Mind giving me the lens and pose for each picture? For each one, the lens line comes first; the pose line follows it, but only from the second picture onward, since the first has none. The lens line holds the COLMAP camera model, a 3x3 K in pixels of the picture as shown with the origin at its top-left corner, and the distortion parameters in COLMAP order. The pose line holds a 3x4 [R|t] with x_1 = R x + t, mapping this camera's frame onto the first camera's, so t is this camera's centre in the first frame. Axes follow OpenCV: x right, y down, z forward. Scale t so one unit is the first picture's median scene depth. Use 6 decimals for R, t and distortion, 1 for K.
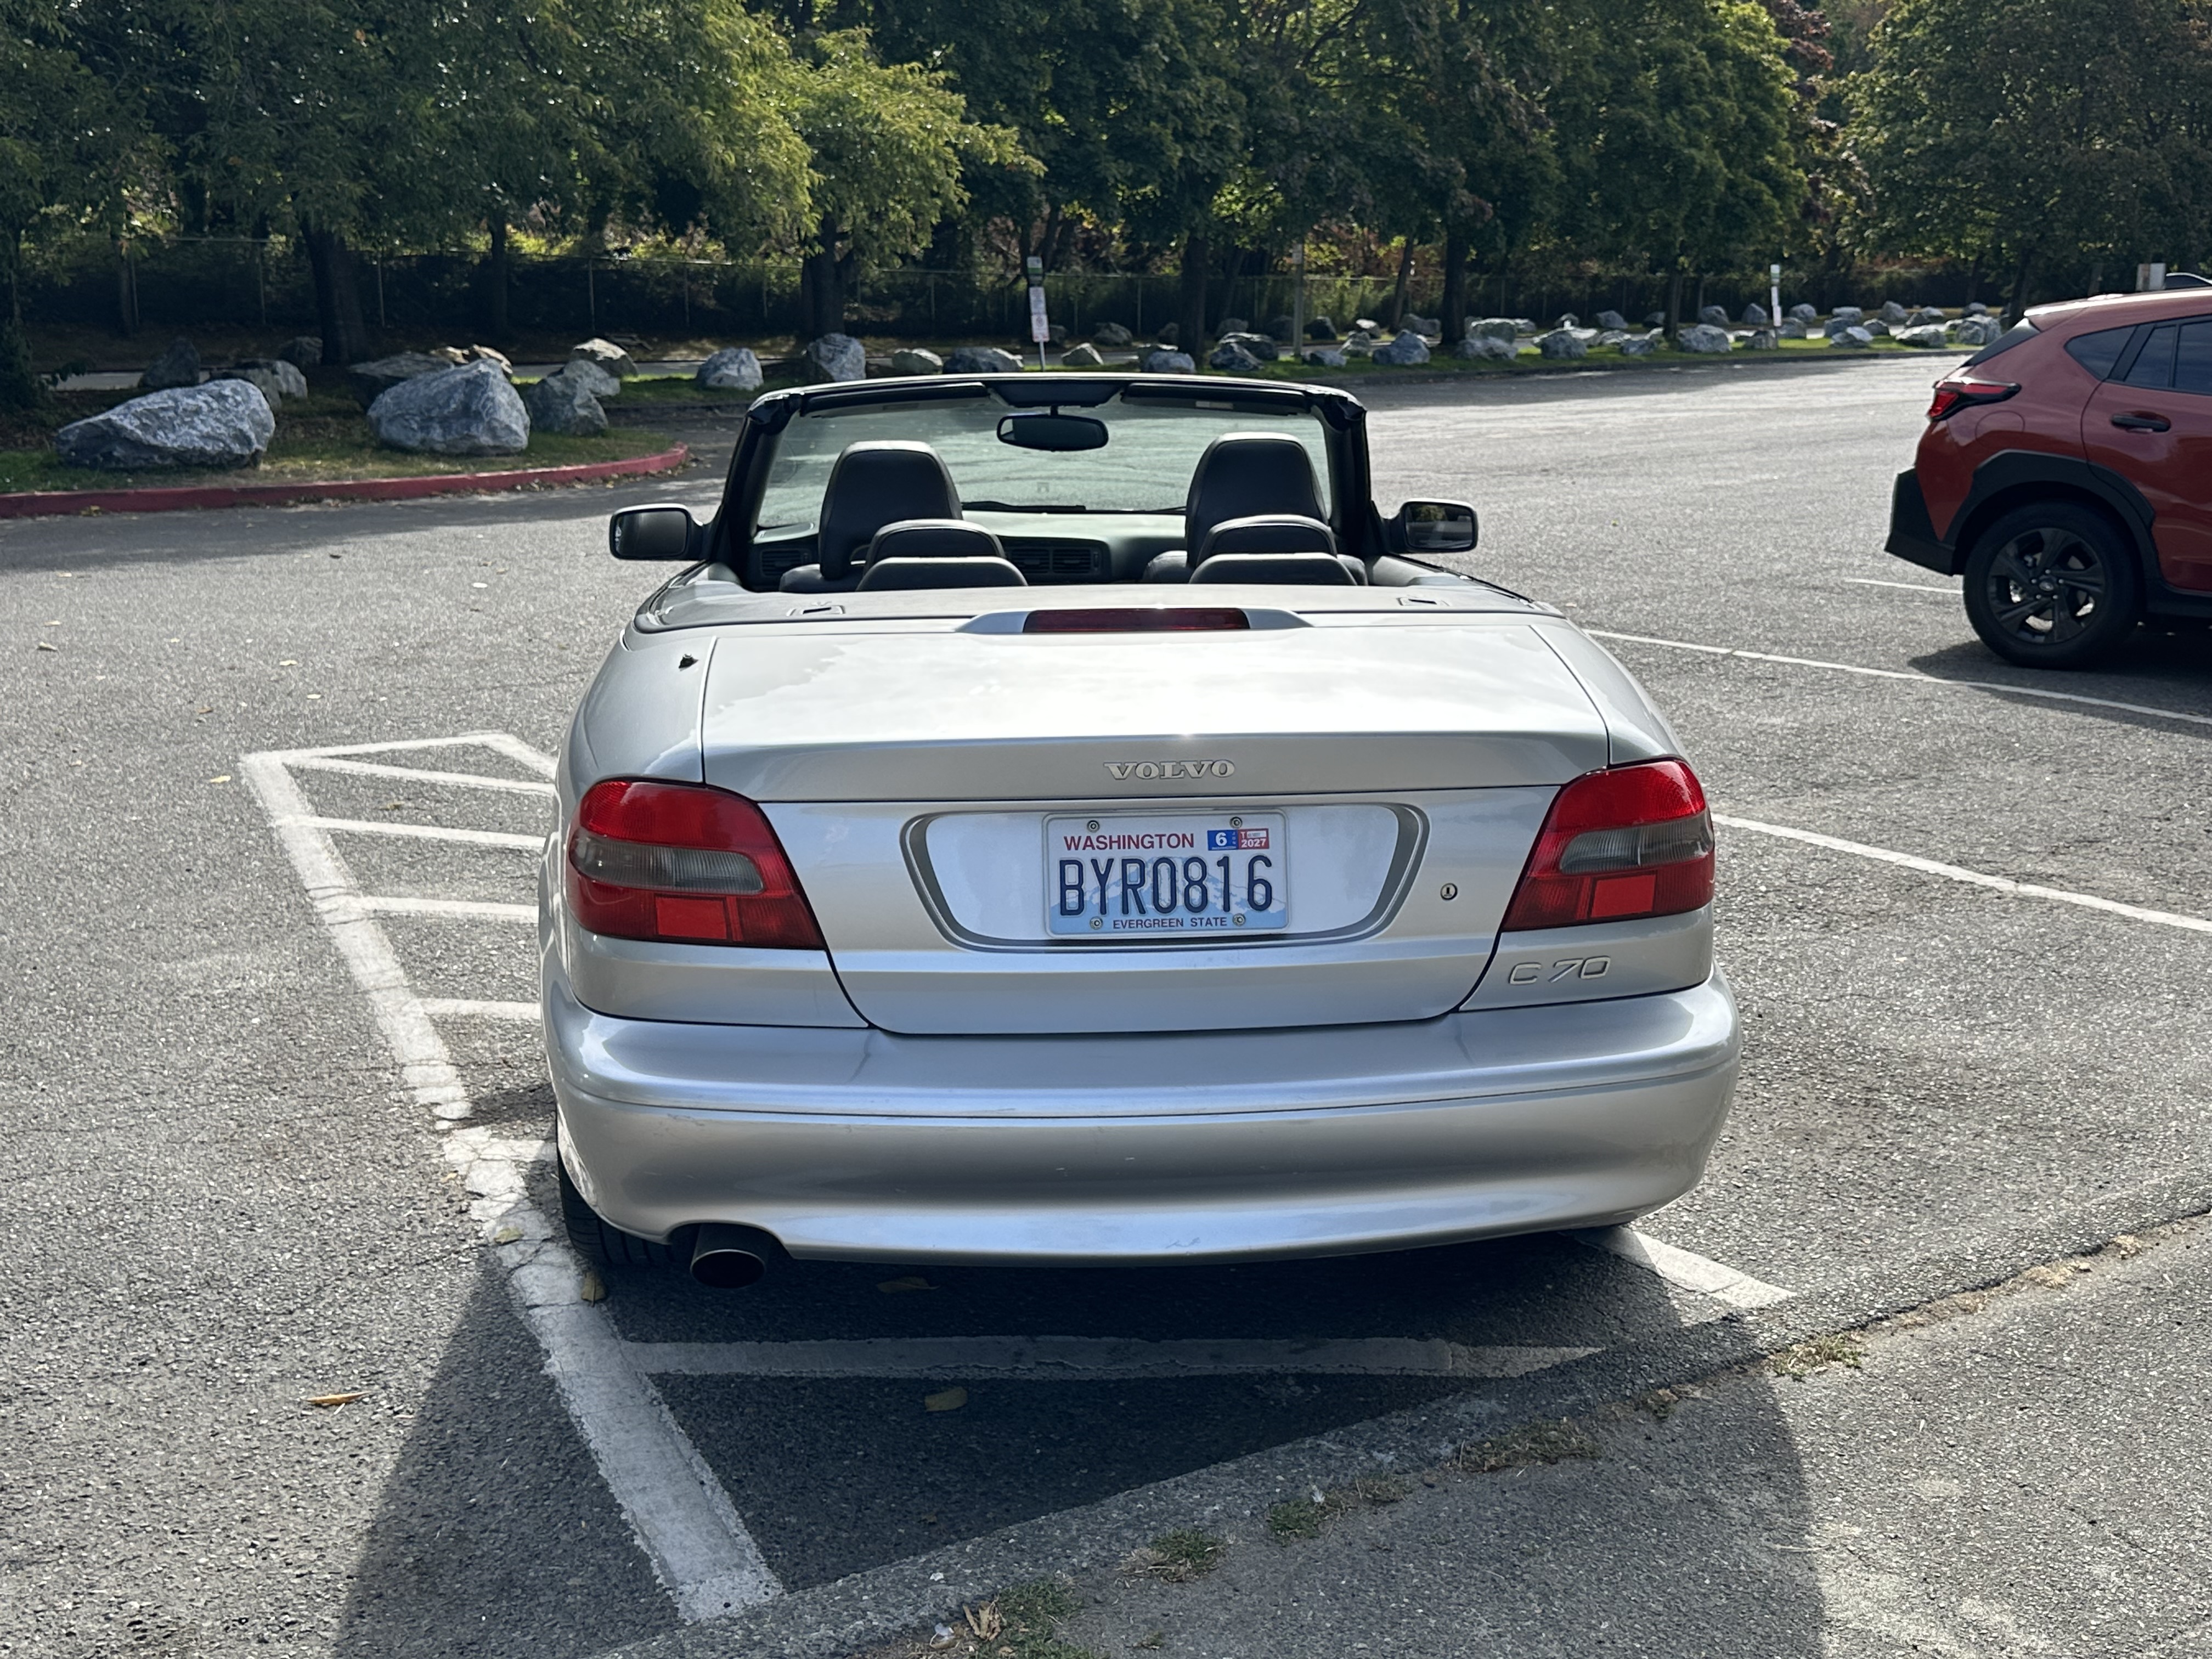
lens RADIAL K [[2318.6, 0, 1118.5], [0, 2318.6, 810.7], [0, 0, 1]] dist [0.017947, 0.000000]
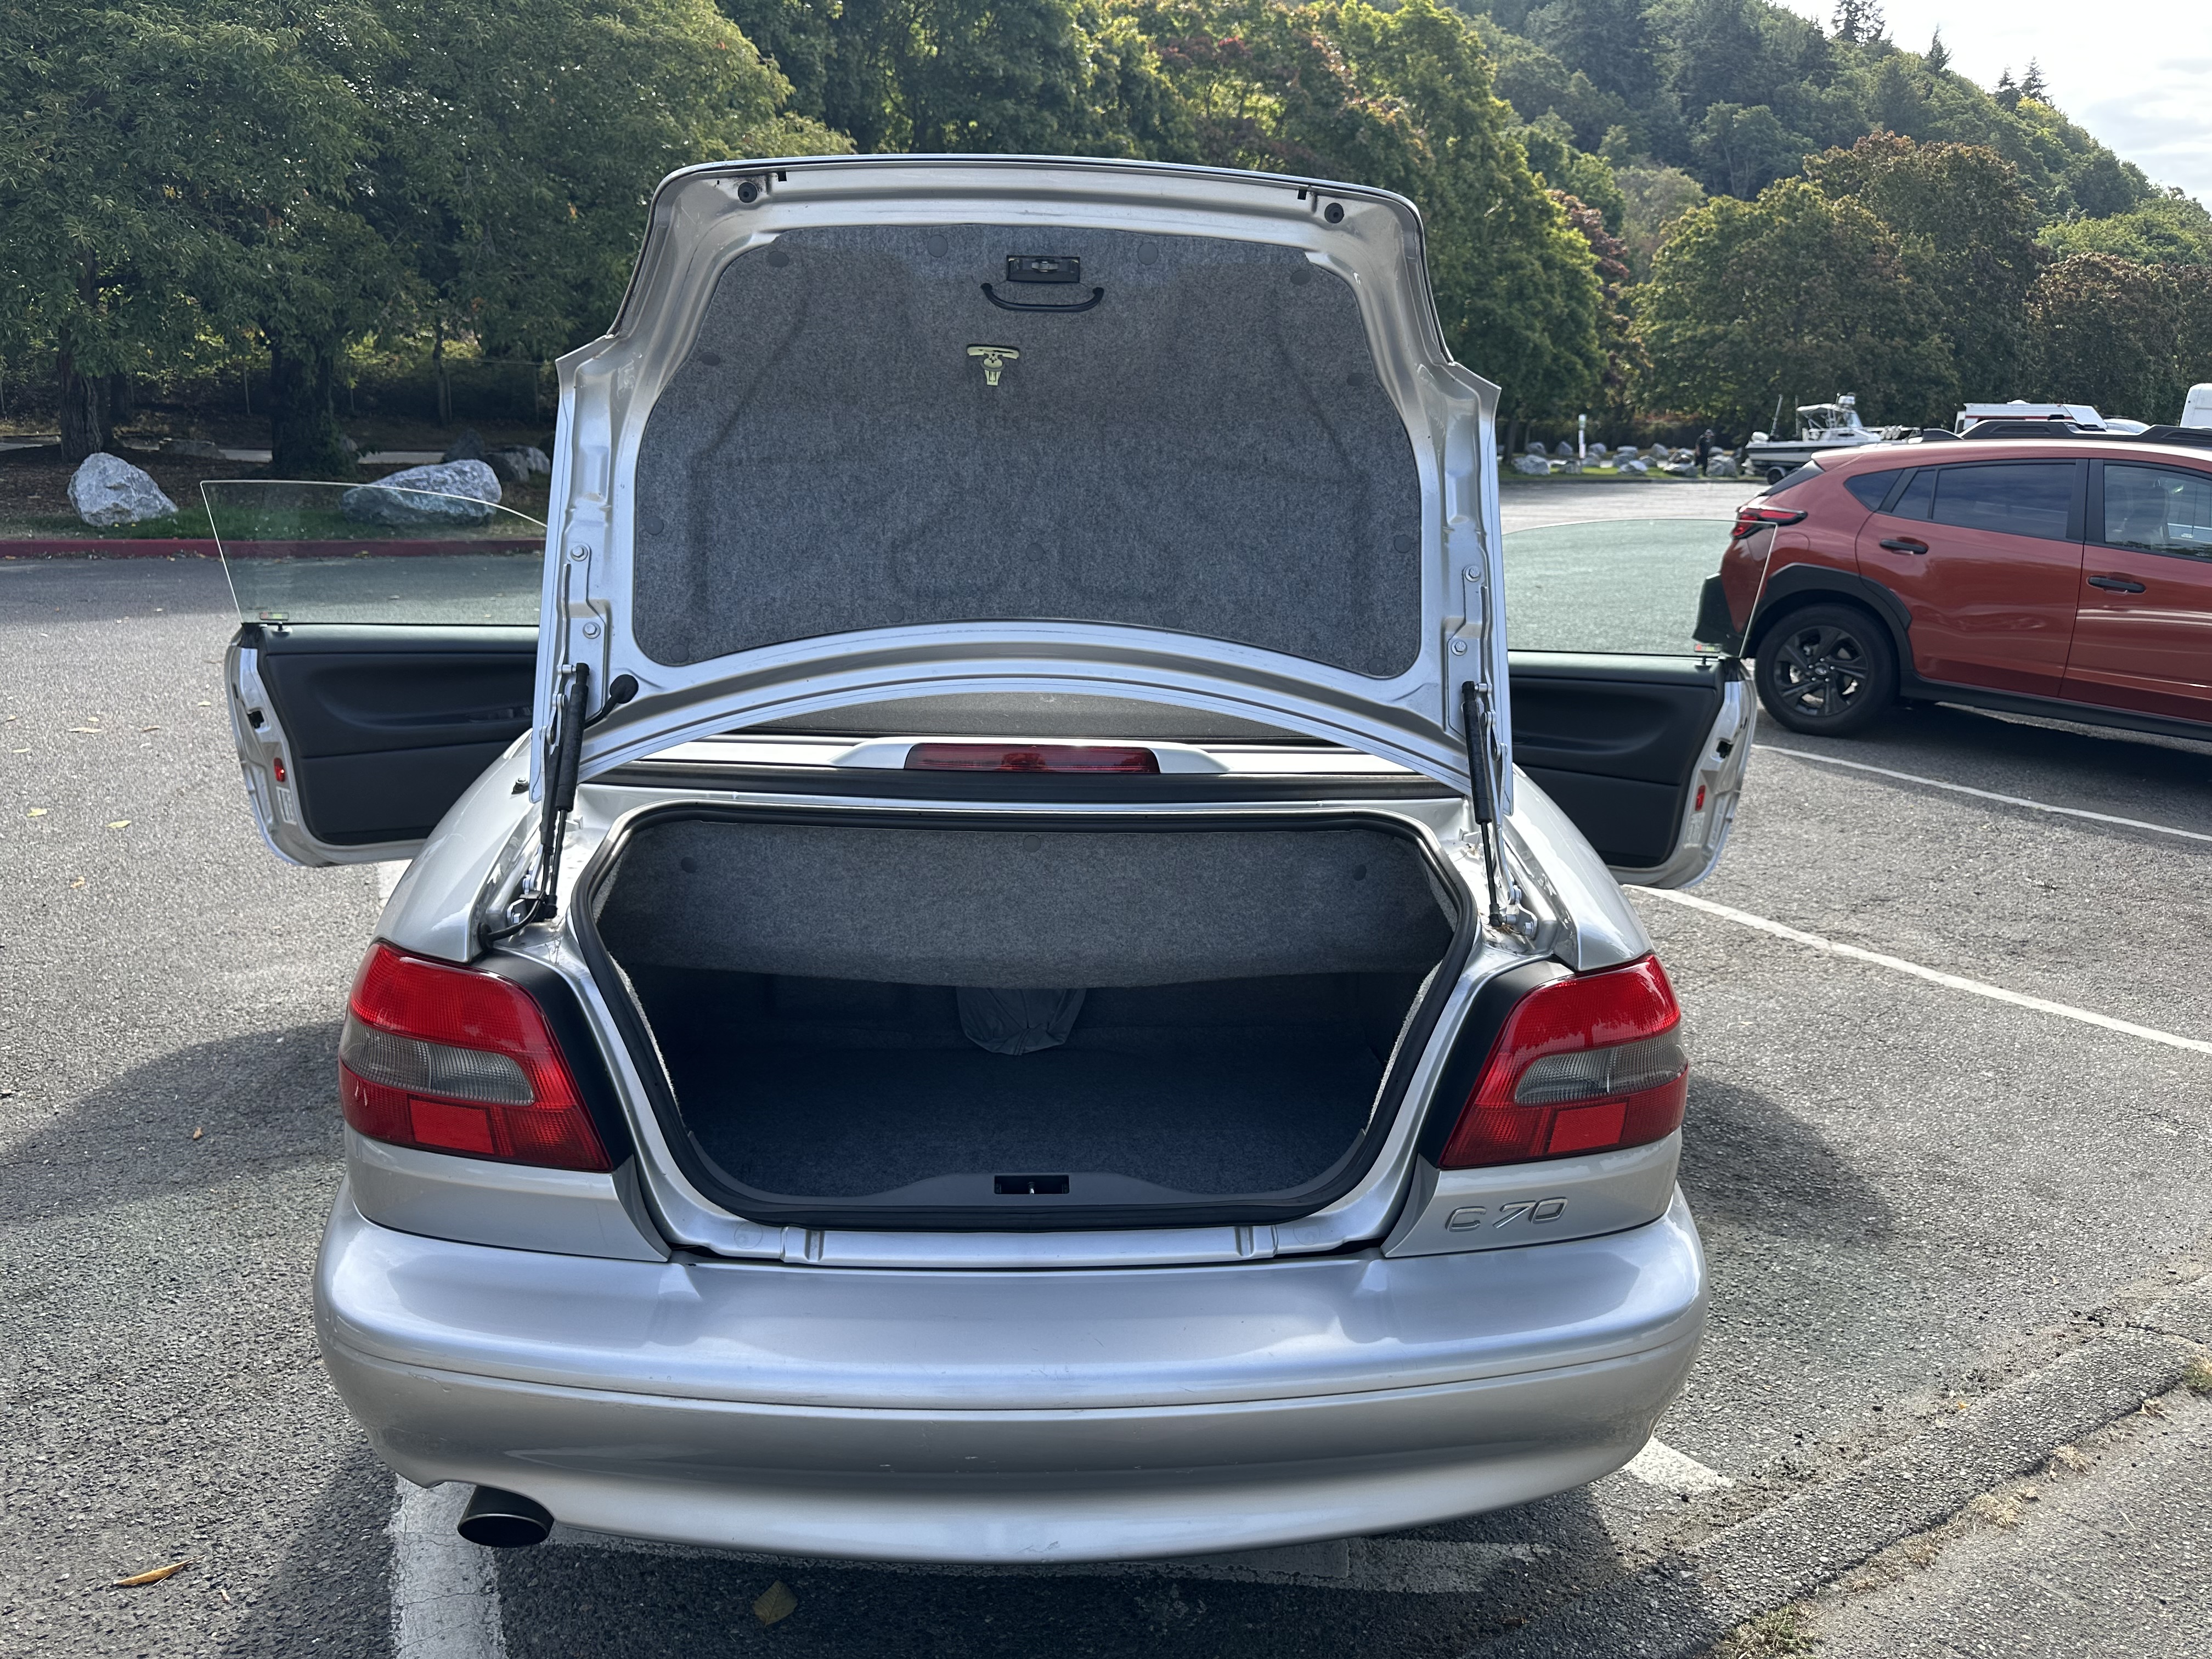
lens RADIAL K [[1574.8, 0, 1097.3], [0, 1574.8, 848.5], [0, 0, 1]] dist [-0.041738, 0.014056]
pose [[0.999336, 0.035239, -0.009252, 0.005590], [-0.034752, 0.998227, 0.048319, -0.011287], [0.010938, -0.047965, 0.998789, 0.056398]]
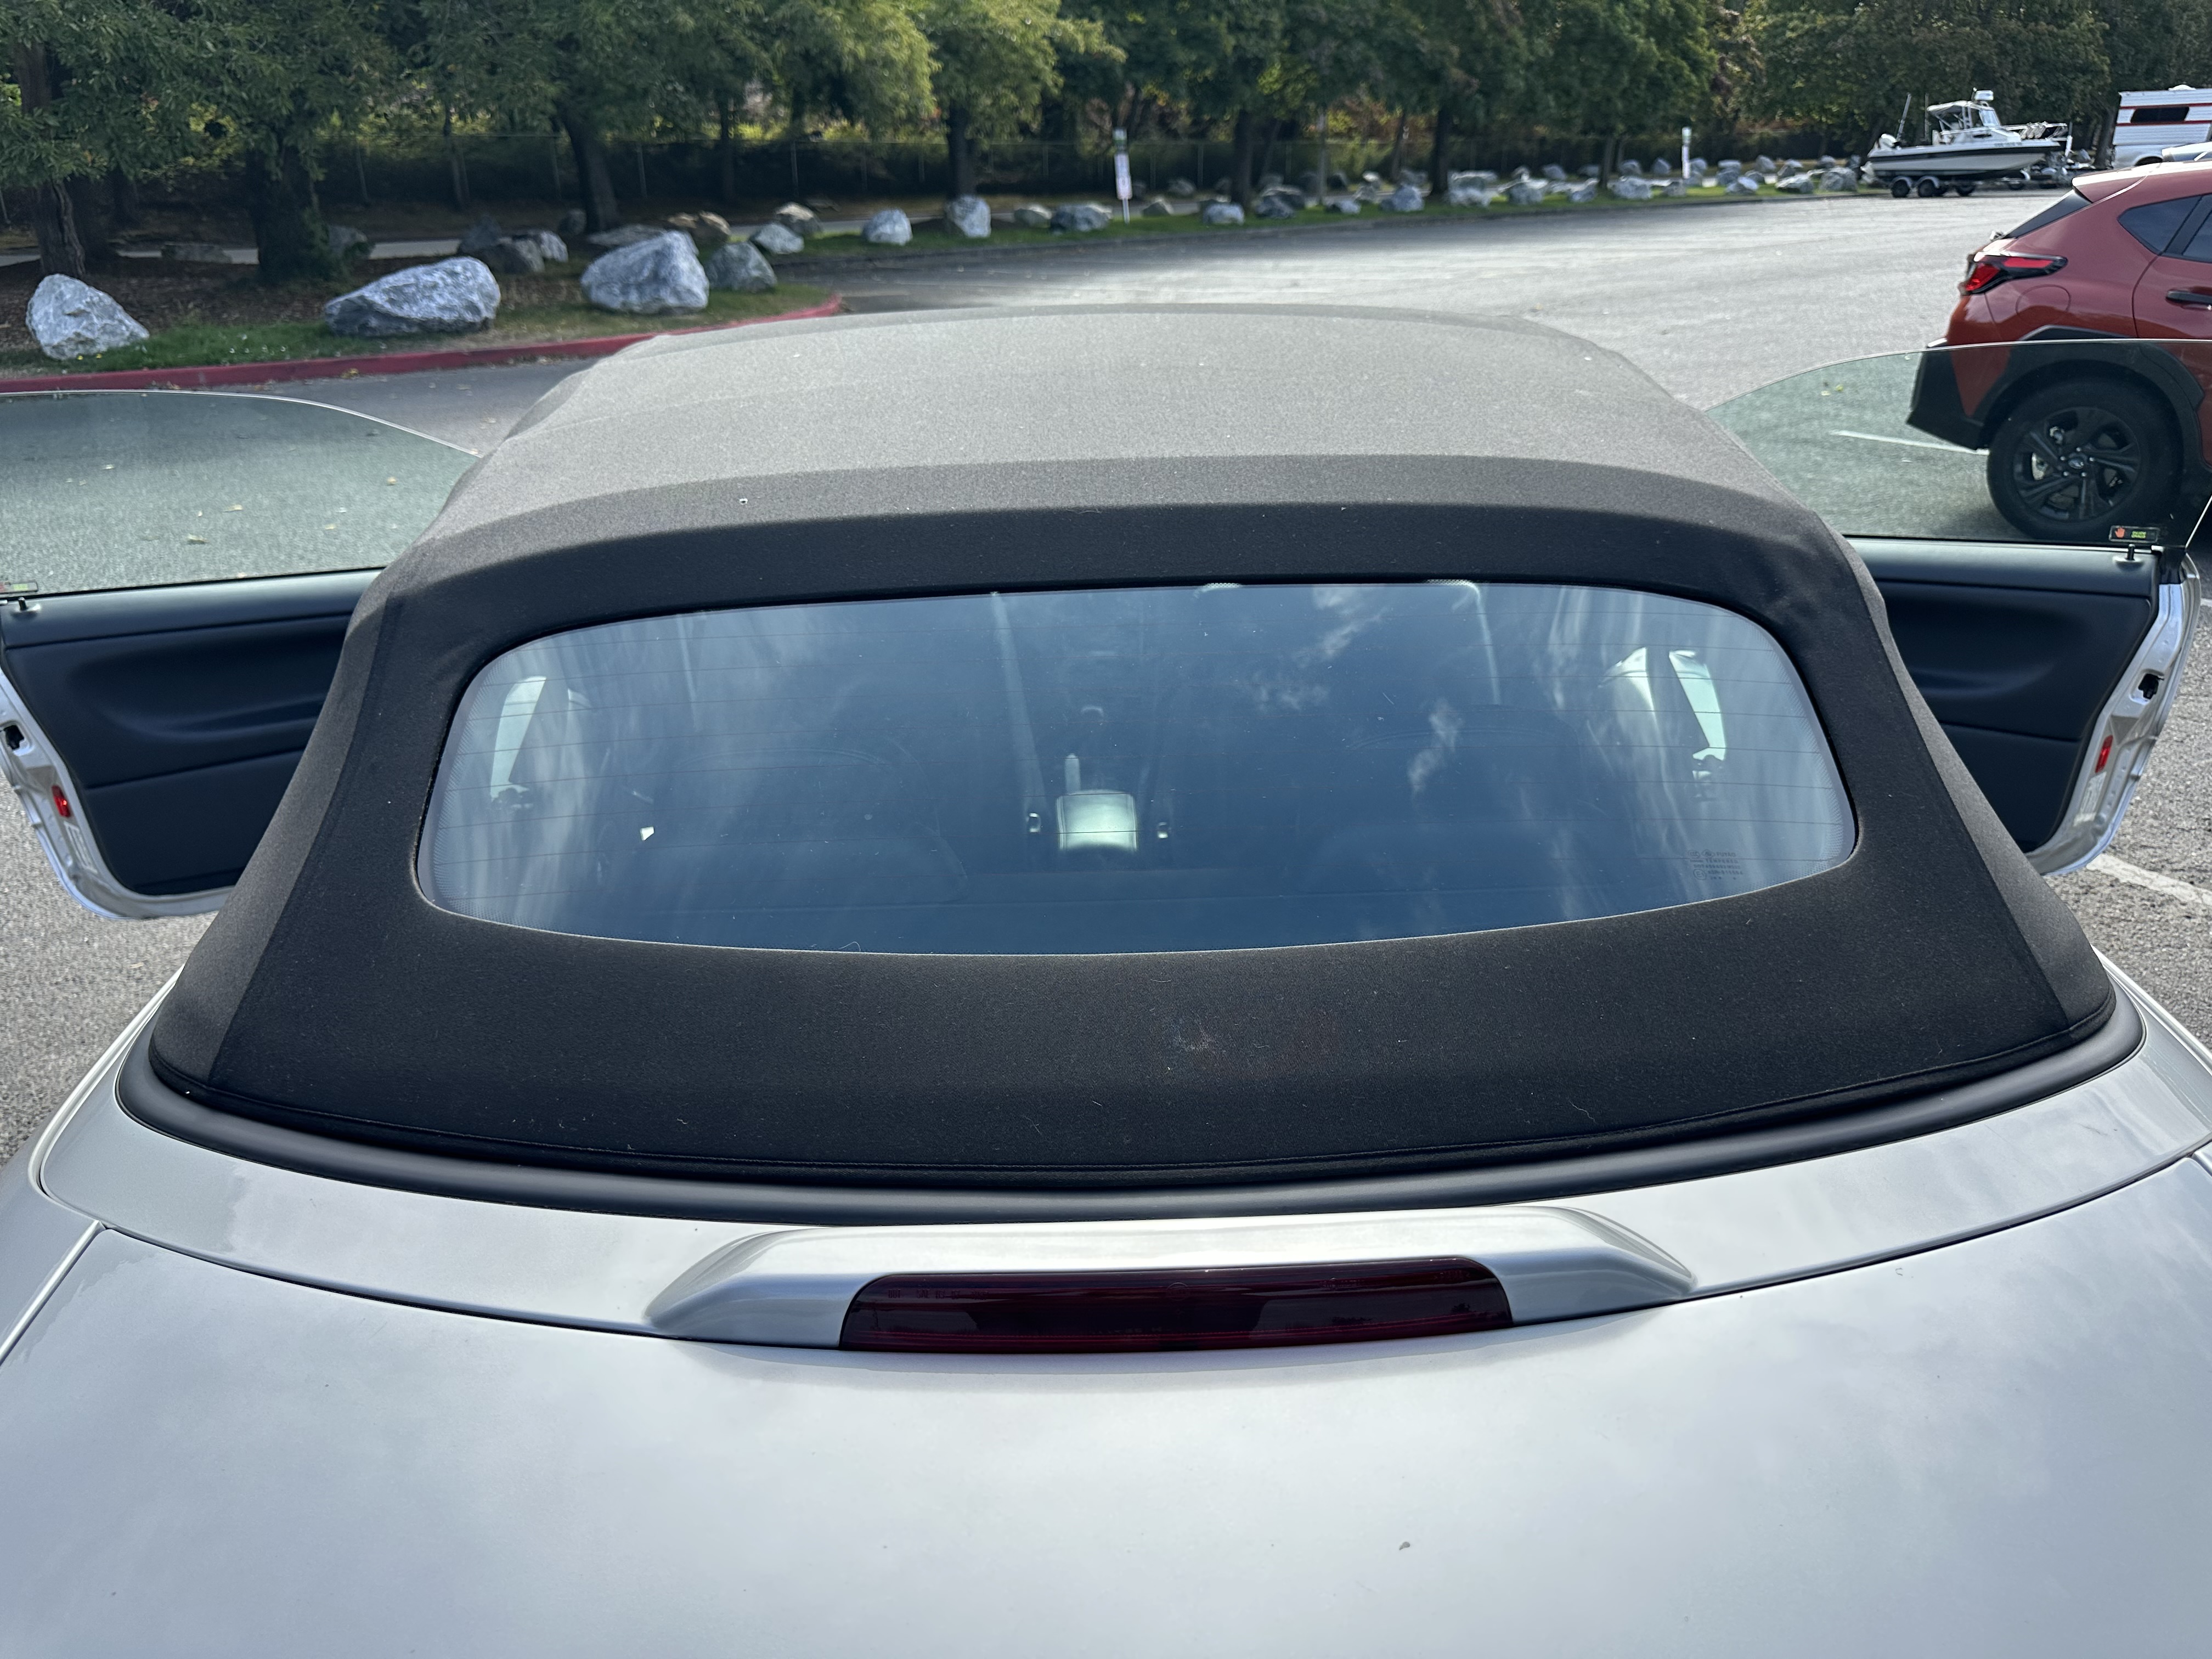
lens RADIAL K [[1574.8, 0, 1103.2], [0, 1574.8, 867.0], [0, 0, 1]] dist [-0.041738, 0.014056]
pose [[0.998627, 0.001374, -0.052363, 0.001324], [0.009436, 0.978582, 0.205642, -0.027530], [0.051524, -0.205854, 0.977225, 0.111693]]
